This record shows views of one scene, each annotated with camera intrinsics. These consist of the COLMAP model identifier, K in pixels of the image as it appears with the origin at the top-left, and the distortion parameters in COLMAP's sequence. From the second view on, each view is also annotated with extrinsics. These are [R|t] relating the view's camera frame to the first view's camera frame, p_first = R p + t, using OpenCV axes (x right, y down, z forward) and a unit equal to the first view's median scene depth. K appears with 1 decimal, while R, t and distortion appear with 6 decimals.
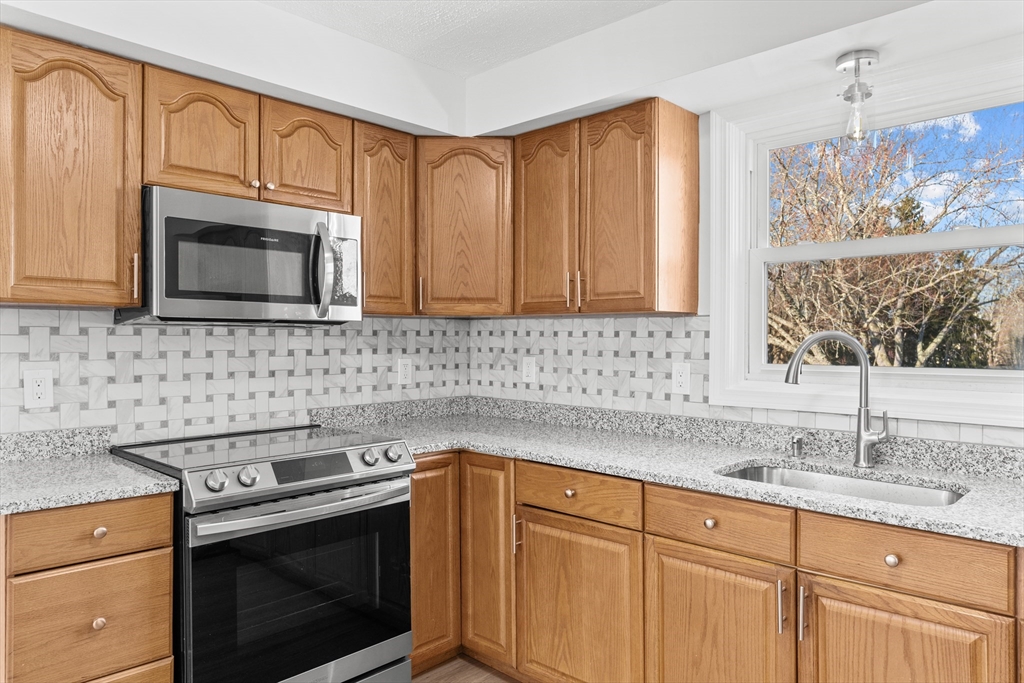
lens RADIAL K [[690.8, 0, 509.0], [0, 690.8, 341.3], [0, 0, 1]] dist [0.004739, -0.002373]
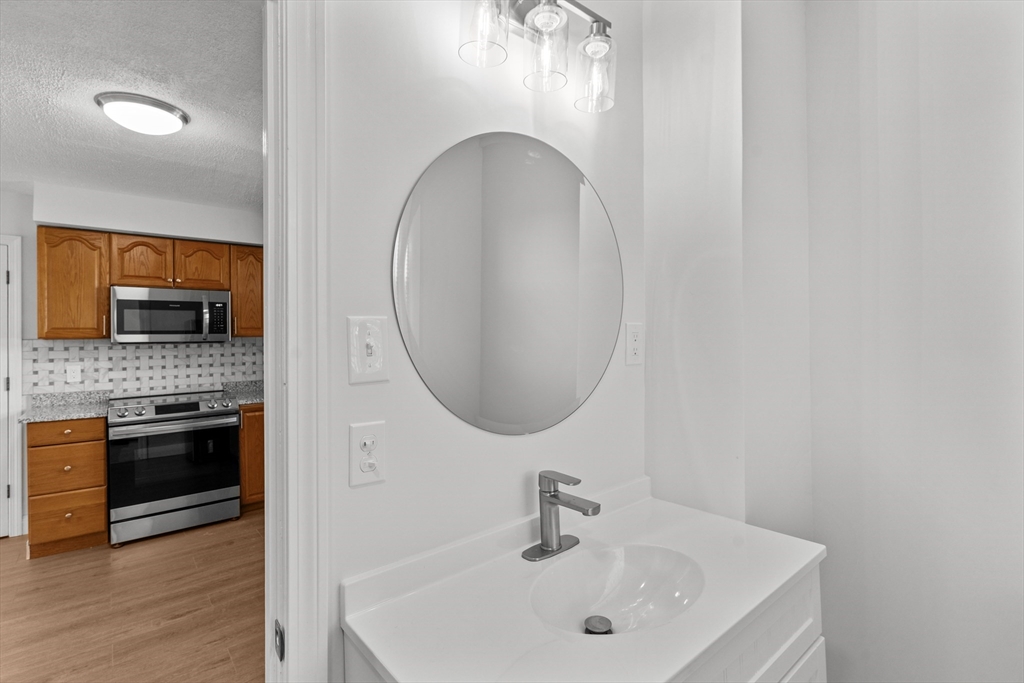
lens RADIAL K [[484.2, 0, 507.5], [0, 484.2, 335.1], [0, 0, 1]] dist [-0.001999, -0.000198]
pose [[0.993164, -0.011106, -0.116198, 0.818685], [0.011142, 0.999938, -0.000341, -0.038003], [0.116194, -0.000956, 0.993226, -0.376065]]
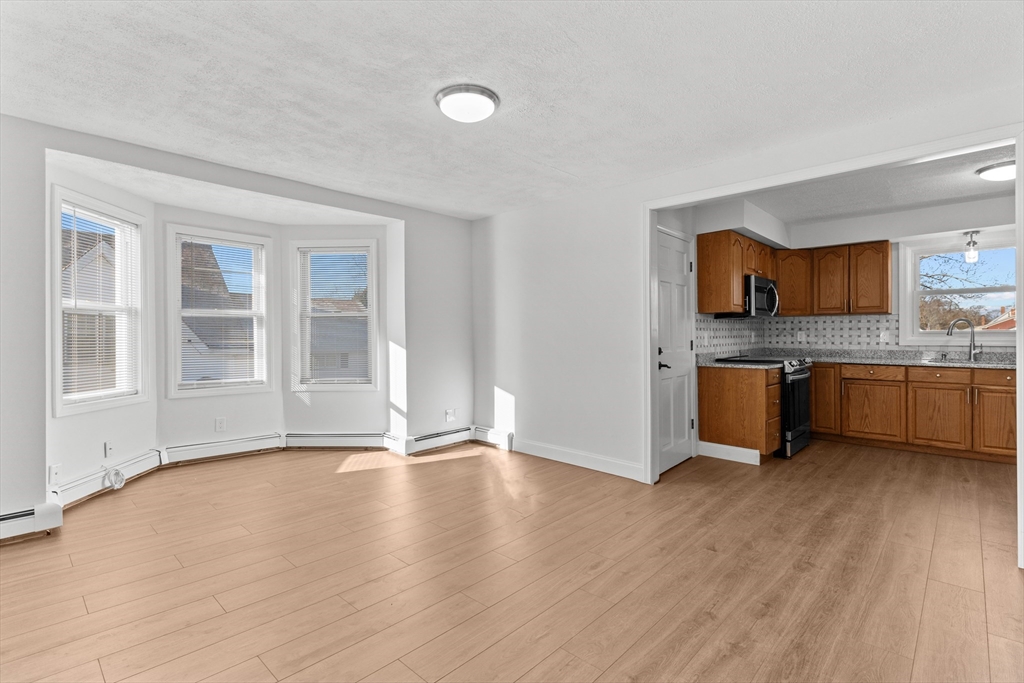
lens RADIAL K [[484.2, 0, 496.7], [0, 484.2, 338.8], [0, 0, 1]] dist [-0.001999, -0.000198]
pose [[0.999884, -0.009453, -0.011911, -1.368857], [0.009536, 0.999931, 0.006932, 0.034603], [0.011845, -0.007044, 0.999905, -1.031893]]
